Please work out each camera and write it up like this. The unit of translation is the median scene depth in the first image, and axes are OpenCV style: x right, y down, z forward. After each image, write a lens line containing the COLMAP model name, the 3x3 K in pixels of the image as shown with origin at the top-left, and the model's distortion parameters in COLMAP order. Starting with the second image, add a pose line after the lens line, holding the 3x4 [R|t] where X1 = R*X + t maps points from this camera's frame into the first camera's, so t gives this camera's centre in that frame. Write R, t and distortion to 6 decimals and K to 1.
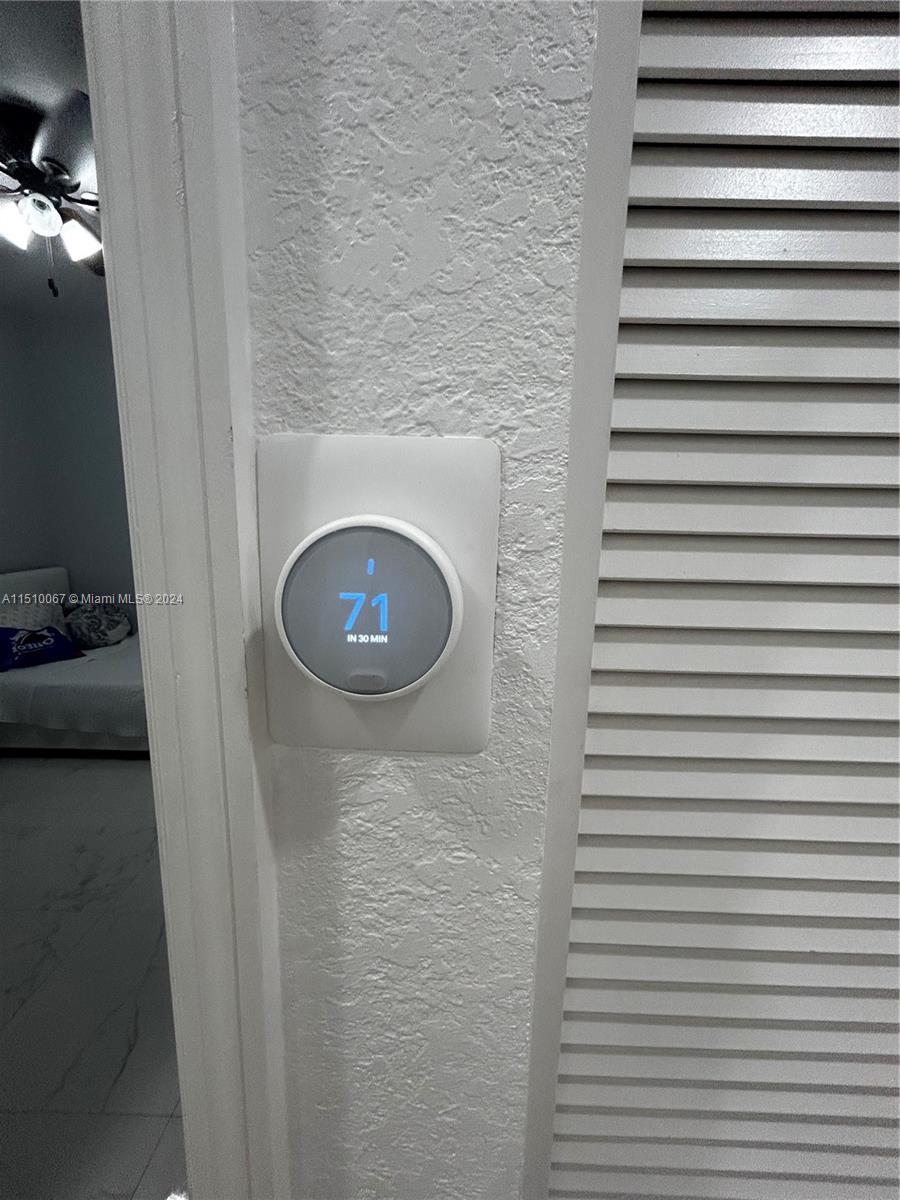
lens RADIAL K [[485.8, 0, 450.0], [0, 485.8, 600.0], [0, 0, 1]] dist [0.000347, 0.000508]
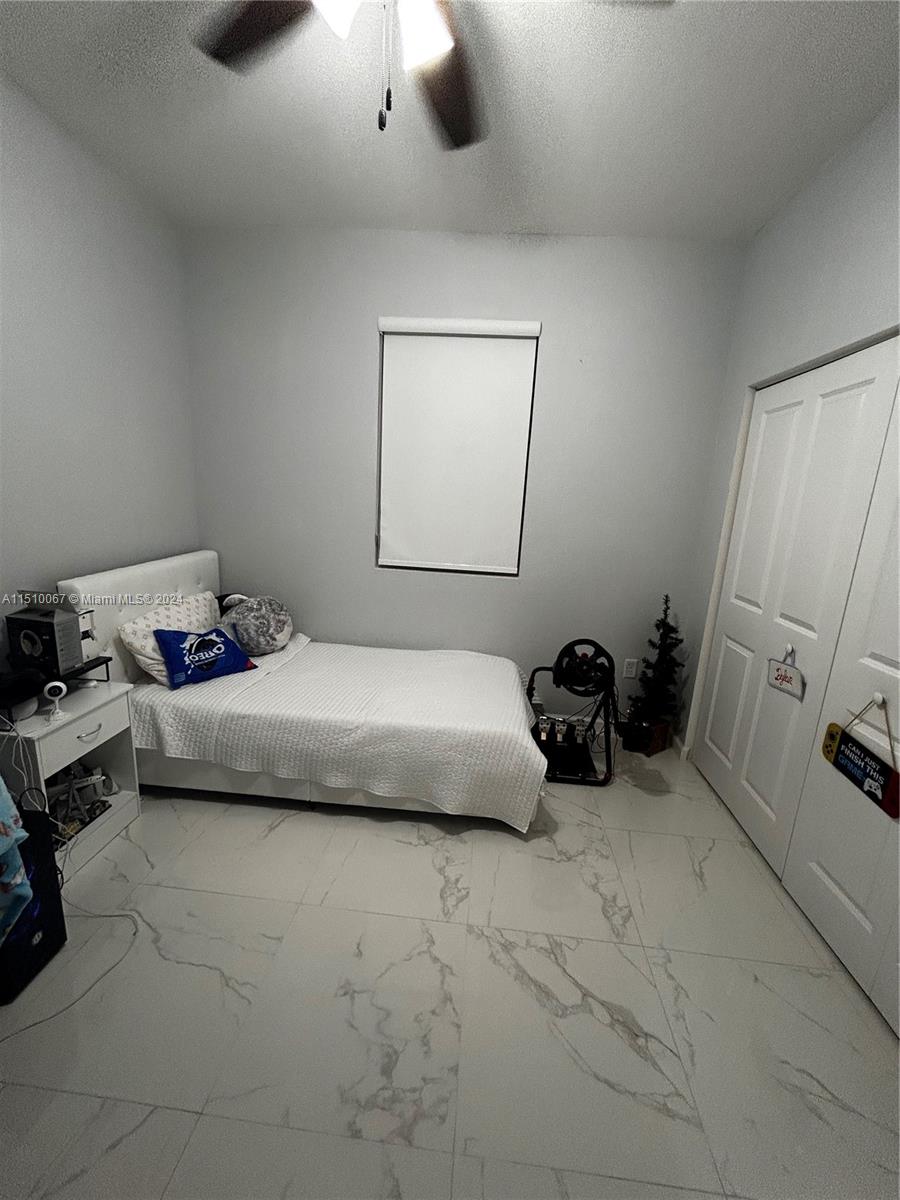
lens RADIAL K [[484.6, 0, 451.0], [0, 484.6, 600.8], [0, 0, 1]] dist [-0.001048, 0.000405]
pose [[0.996970, 0.047571, -0.061546, -0.379022], [-0.044809, 0.997959, 0.045494, -0.042541], [0.063584, -0.042599, 0.997067, 0.226056]]
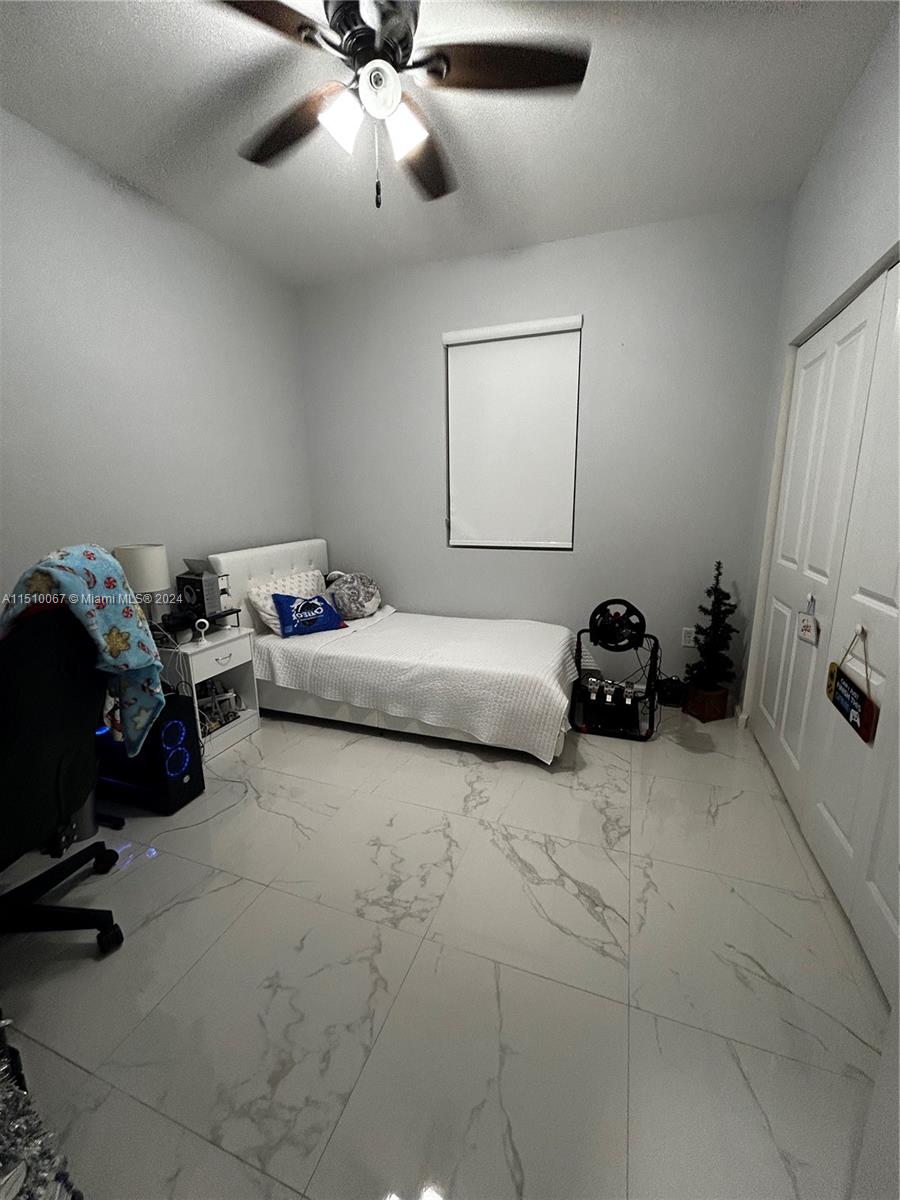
lens RADIAL K [[485.8, 0, 450.0], [0, 485.8, 600.0], [0, 0, 1]] dist [0.000347, 0.000508]
pose [[0.942990, 0.039482, -0.330470, -0.221801], [-0.028070, 0.998836, 0.039237, 0.015106], [0.331634, -0.027724, 0.943001, 0.130938]]
